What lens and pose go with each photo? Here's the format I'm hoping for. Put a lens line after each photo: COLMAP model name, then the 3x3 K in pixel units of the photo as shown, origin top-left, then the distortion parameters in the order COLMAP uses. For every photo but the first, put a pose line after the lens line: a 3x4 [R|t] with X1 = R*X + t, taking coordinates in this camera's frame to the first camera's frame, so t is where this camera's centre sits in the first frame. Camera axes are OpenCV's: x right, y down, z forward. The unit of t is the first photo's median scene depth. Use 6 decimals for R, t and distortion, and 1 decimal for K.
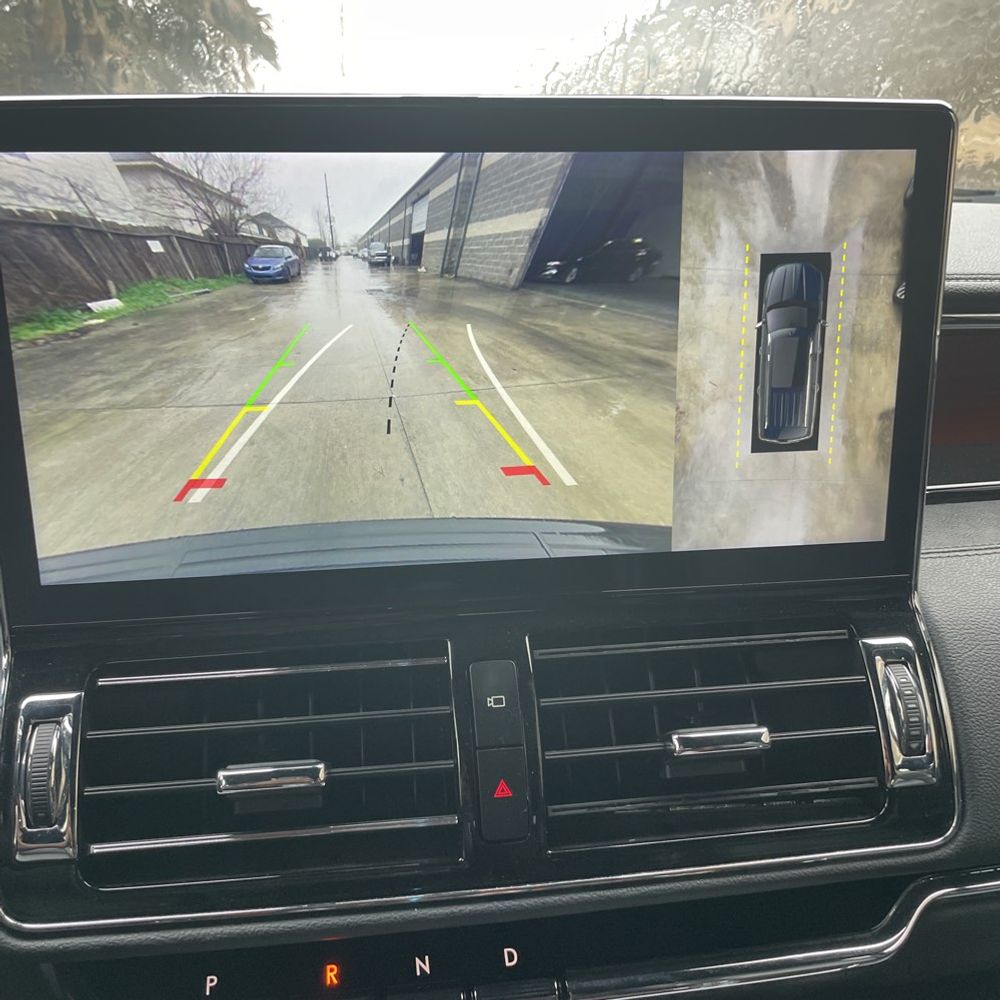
lens RADIAL K [[1007.7, 0, 504.5], [0, 1007.7, 505.4], [0, 0, 1]] dist [0.088955, -0.124606]
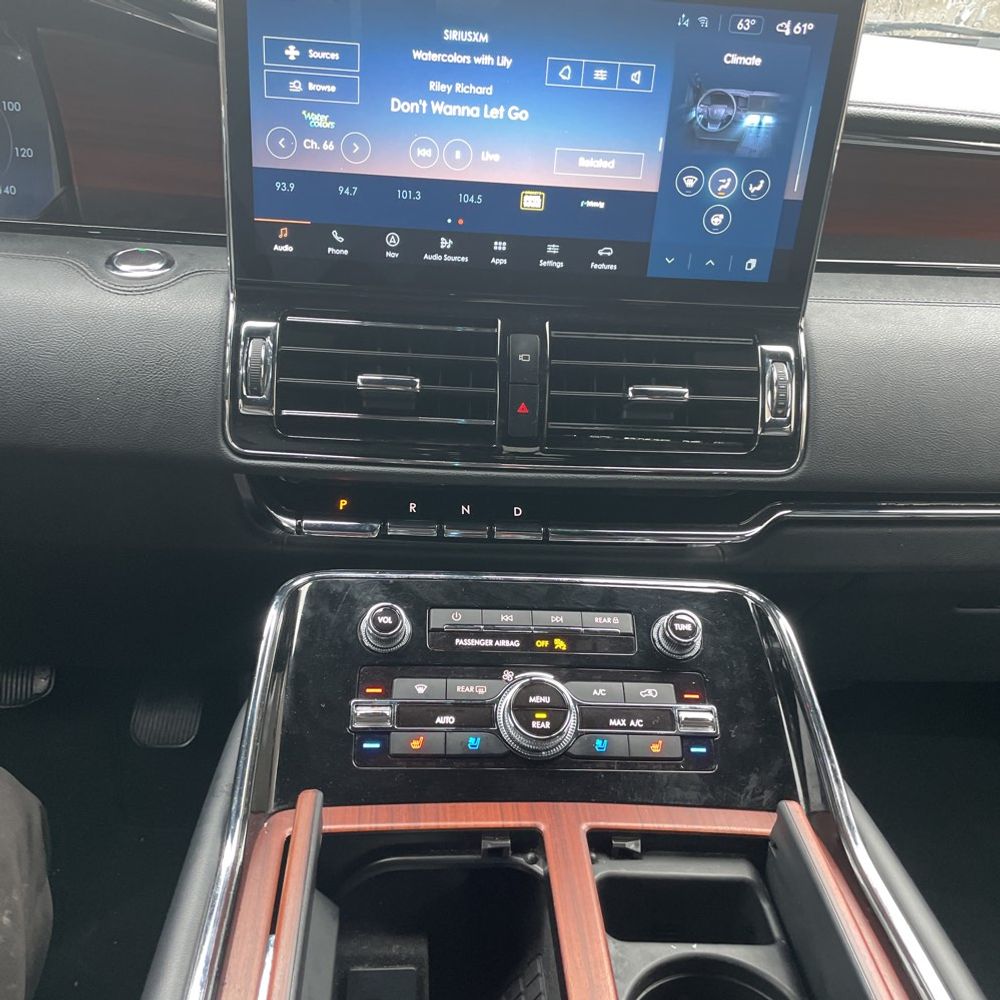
lens RADIAL K [[1009.0, 0, 495.7], [0, 1009.0, 513.6], [0, 0, 1]] dist [0.108961, -0.137157]
pose [[0.993009, 0.107224, -0.049359, 0.053483], [-0.096739, 0.978860, 0.180205, 0.150160], [0.067638, -0.174171, 0.982390, -0.653007]]
